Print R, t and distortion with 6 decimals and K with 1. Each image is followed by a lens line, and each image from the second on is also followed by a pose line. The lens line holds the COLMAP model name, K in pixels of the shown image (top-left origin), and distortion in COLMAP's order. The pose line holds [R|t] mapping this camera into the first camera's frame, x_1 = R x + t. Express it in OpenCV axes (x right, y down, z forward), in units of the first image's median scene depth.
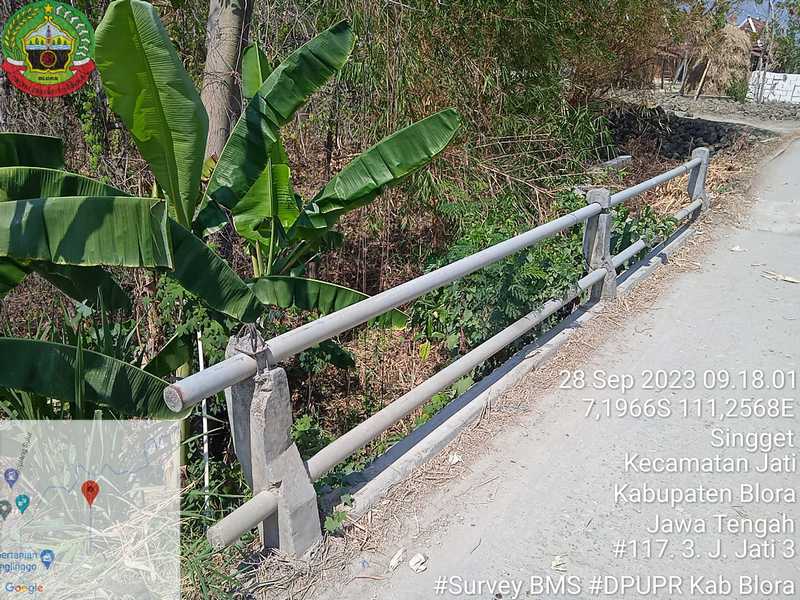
lens RADIAL K [[658.8, 0, 402.0], [0, 658.8, 302.5], [0, 0, 1]] dist [0.050368, -0.054666]
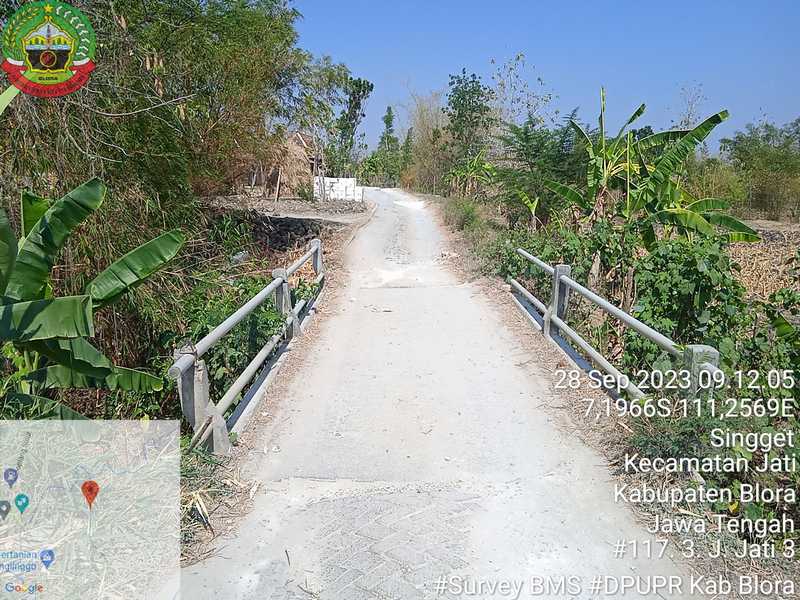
lens RADIAL K [[658.8, 0, 402.0], [0, 658.8, 302.5], [0, 0, 1]] dist [0.050368, -0.054666]
pose [[0.823285, -0.151753, 0.546967, -0.356681], [0.230821, 0.969837, -0.078351, 0.106738], [-0.518578, 0.190756, 0.833480, -0.494123]]
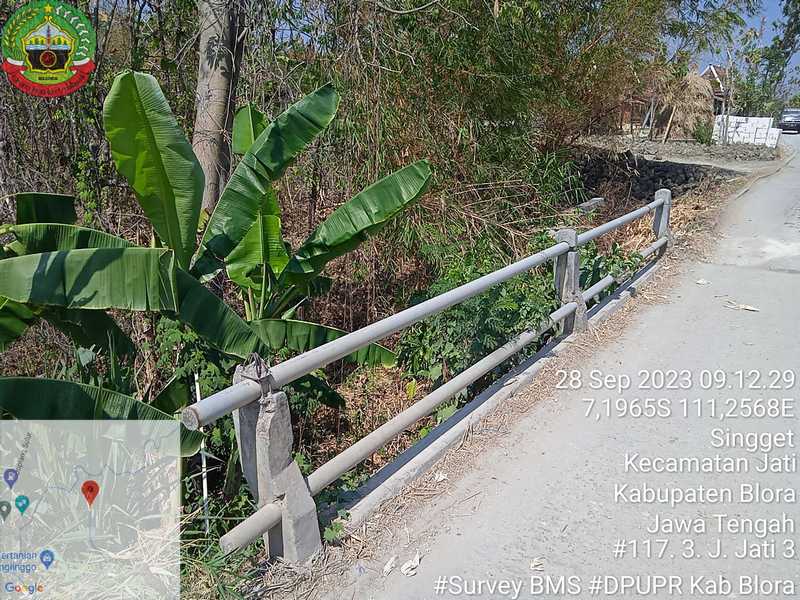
lens RADIAL K [[656.3, 0, 401.8], [0, 656.3, 301.8], [0, 0, 1]] dist [0.041505, -0.013270]
pose [[0.999259, -0.031094, 0.022689, 0.000135], [0.032615, 0.997008, -0.070080, 0.014480], [-0.020442, 0.070769, 0.997283, -0.063796]]
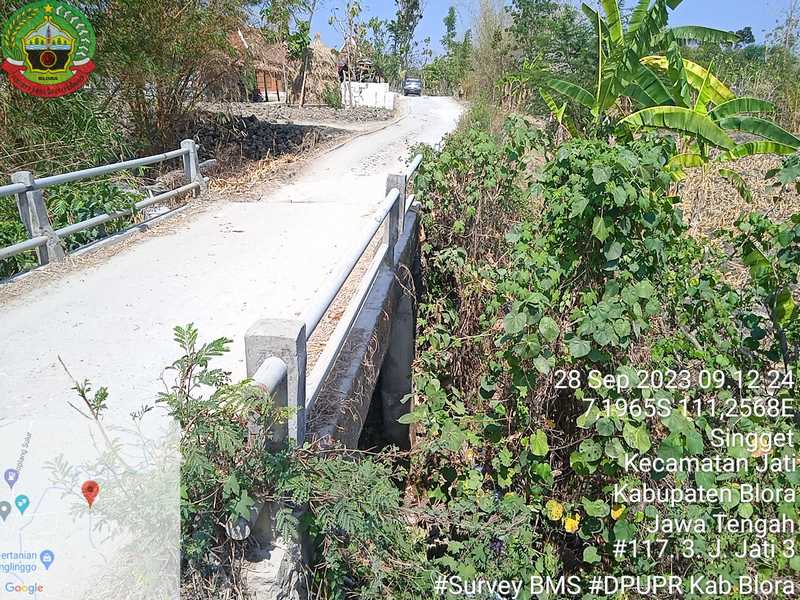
lens RADIAL K [[669.5, 0, 397.6], [0, 669.5, 293.2], [0, 0, 1]] dist [0.022815, -0.010871]
pose [[0.883377, -0.180720, 0.432418, 0.340094], [0.198411, 0.980110, 0.004288, 0.183392], [-0.424592, 0.082009, 0.901663, -0.398582]]
